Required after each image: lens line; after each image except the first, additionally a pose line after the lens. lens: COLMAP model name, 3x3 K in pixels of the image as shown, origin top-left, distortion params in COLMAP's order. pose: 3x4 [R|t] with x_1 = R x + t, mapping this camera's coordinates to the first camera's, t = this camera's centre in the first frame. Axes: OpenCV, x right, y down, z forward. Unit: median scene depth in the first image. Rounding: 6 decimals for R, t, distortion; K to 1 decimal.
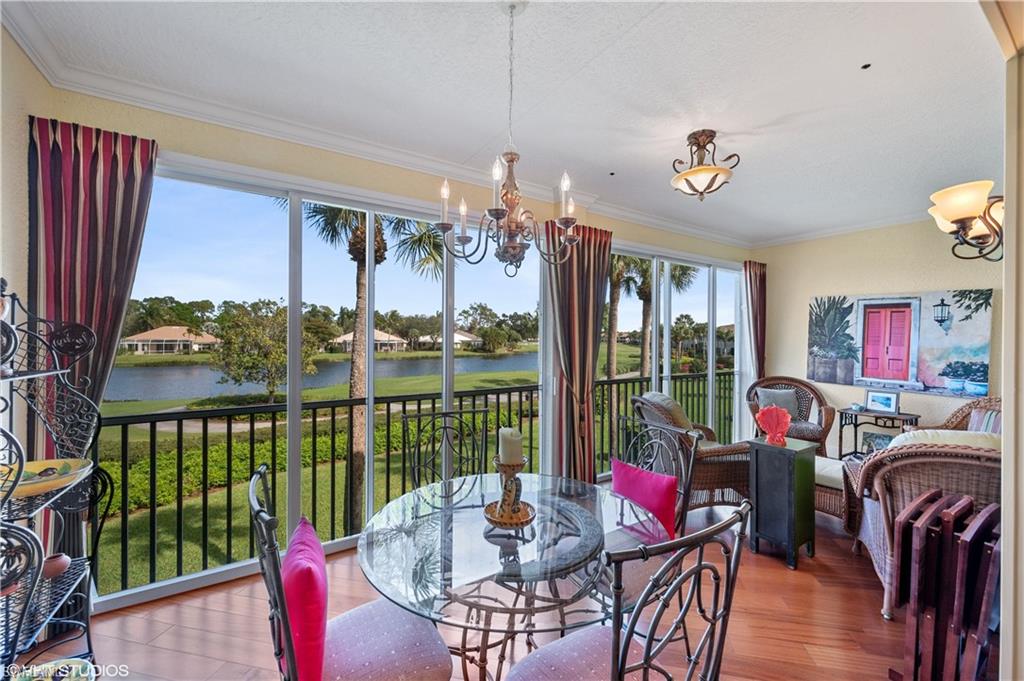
lens RADIAL K [[406.5, 0, 511.6], [0, 406.5, 338.8], [0, 0, 1]] dist [0.000645, 0.000181]
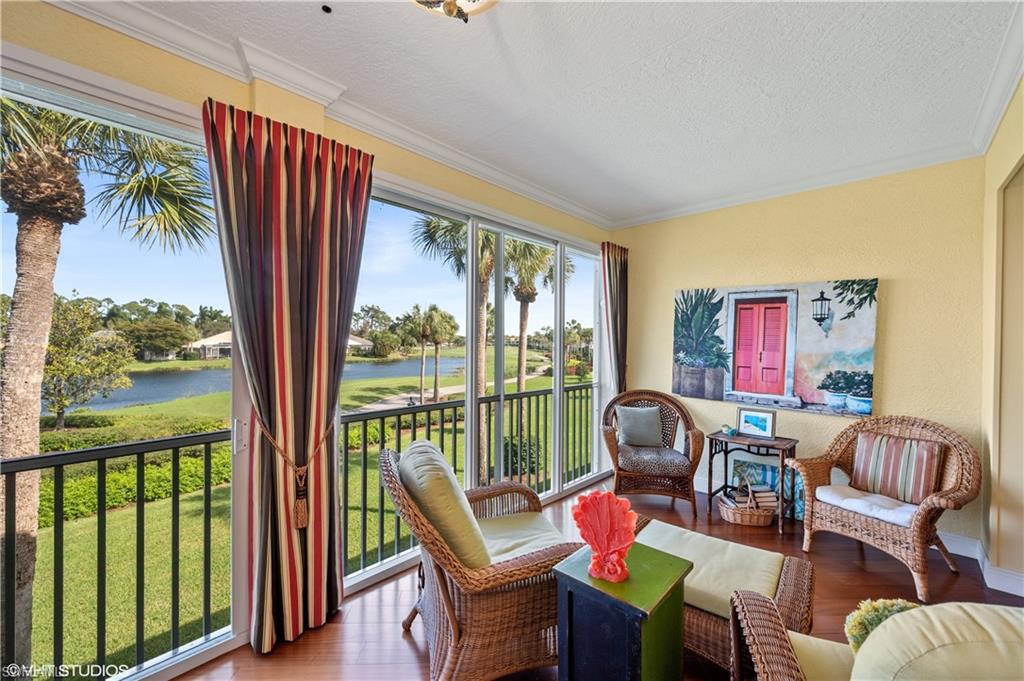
lens RADIAL K [[406.5, 0, 509.6], [0, 406.5, 344.6], [0, 0, 1]] dist [0.000645, 0.000181]
pose [[0.970250, -0.002225, 0.242096, 0.228679], [0.001325, 0.999992, 0.003880, 0.000651], [-0.242102, -0.003444, 0.970245, 0.310661]]
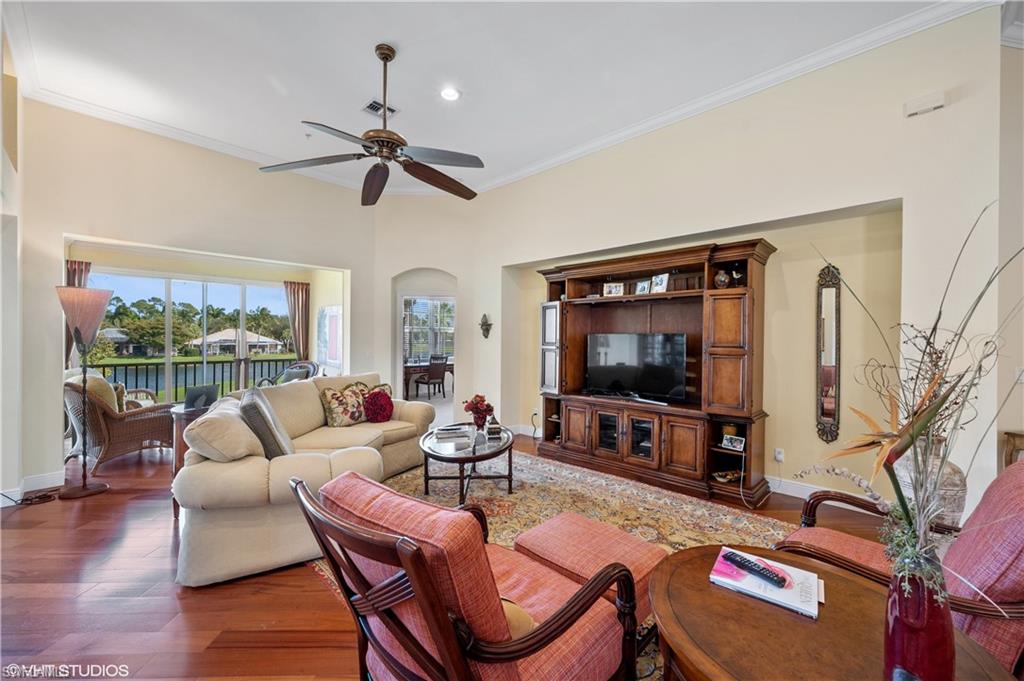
lens RADIAL K [[406.5, 0, 508.3], [0, 406.5, 338.3], [0, 0, 1]] dist [0.000645, 0.000181]
pose [[0.974104, -0.002990, 0.226082, 1.091242], [0.003790, 0.999988, -0.003105, 0.020023], [-0.226070, 0.003882, 0.974103, -0.628843]]
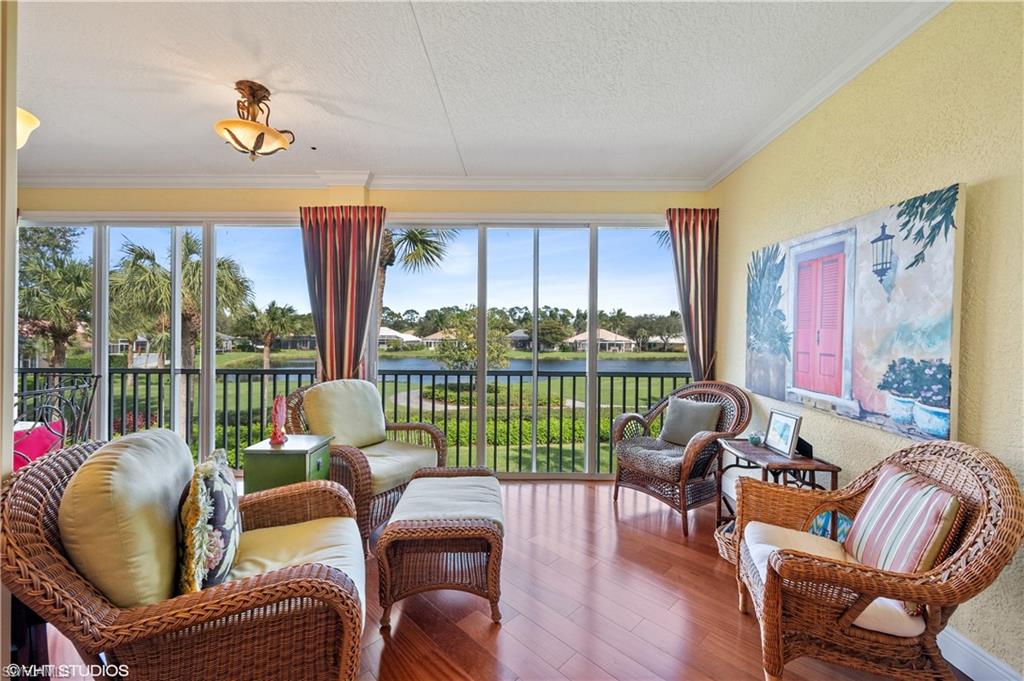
lens RADIAL K [[406.5, 0, 506.9], [0, 406.5, 336.8], [0, 0, 1]] dist [0.000645, 0.000181]
pose [[0.833554, 0.001638, -0.552436, 0.777332], [-0.005390, 0.999972, -0.005168, 0.028748], [0.552412, 0.007285, 0.833539, 0.302493]]
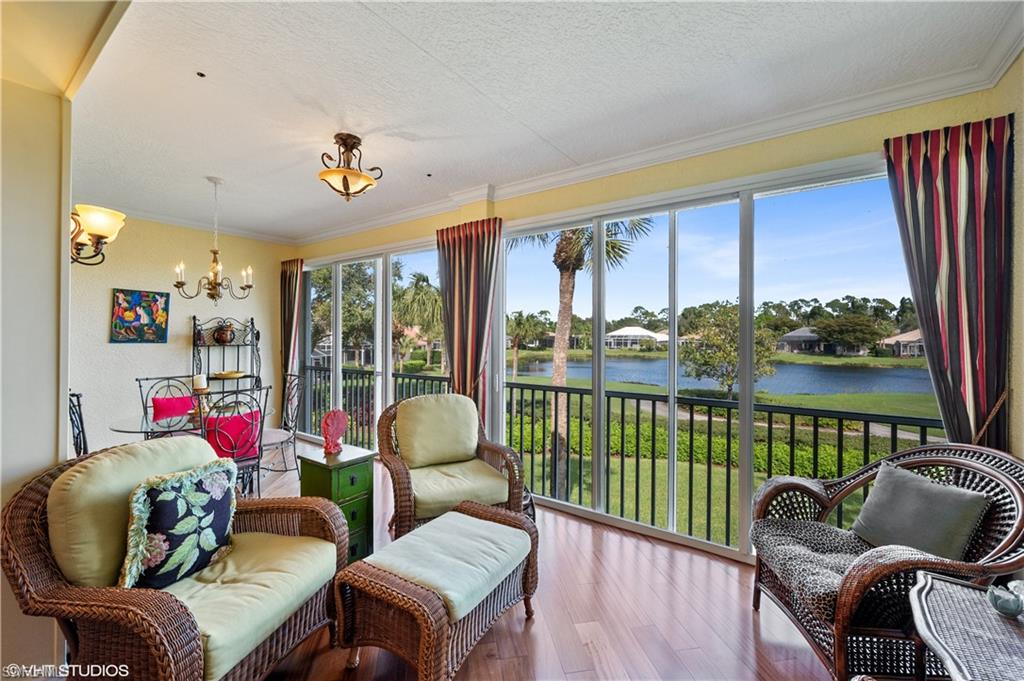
lens RADIAL K [[406.5, 0, 511.5], [0, 406.5, 333.3], [0, 0, 1]] dist [0.000645, 0.000181]
pose [[0.377348, -0.006435, -0.926049, 0.860670], [-0.005594, 0.999942, -0.009228, 0.003471], [0.926055, 0.008662, 0.377290, 0.542280]]
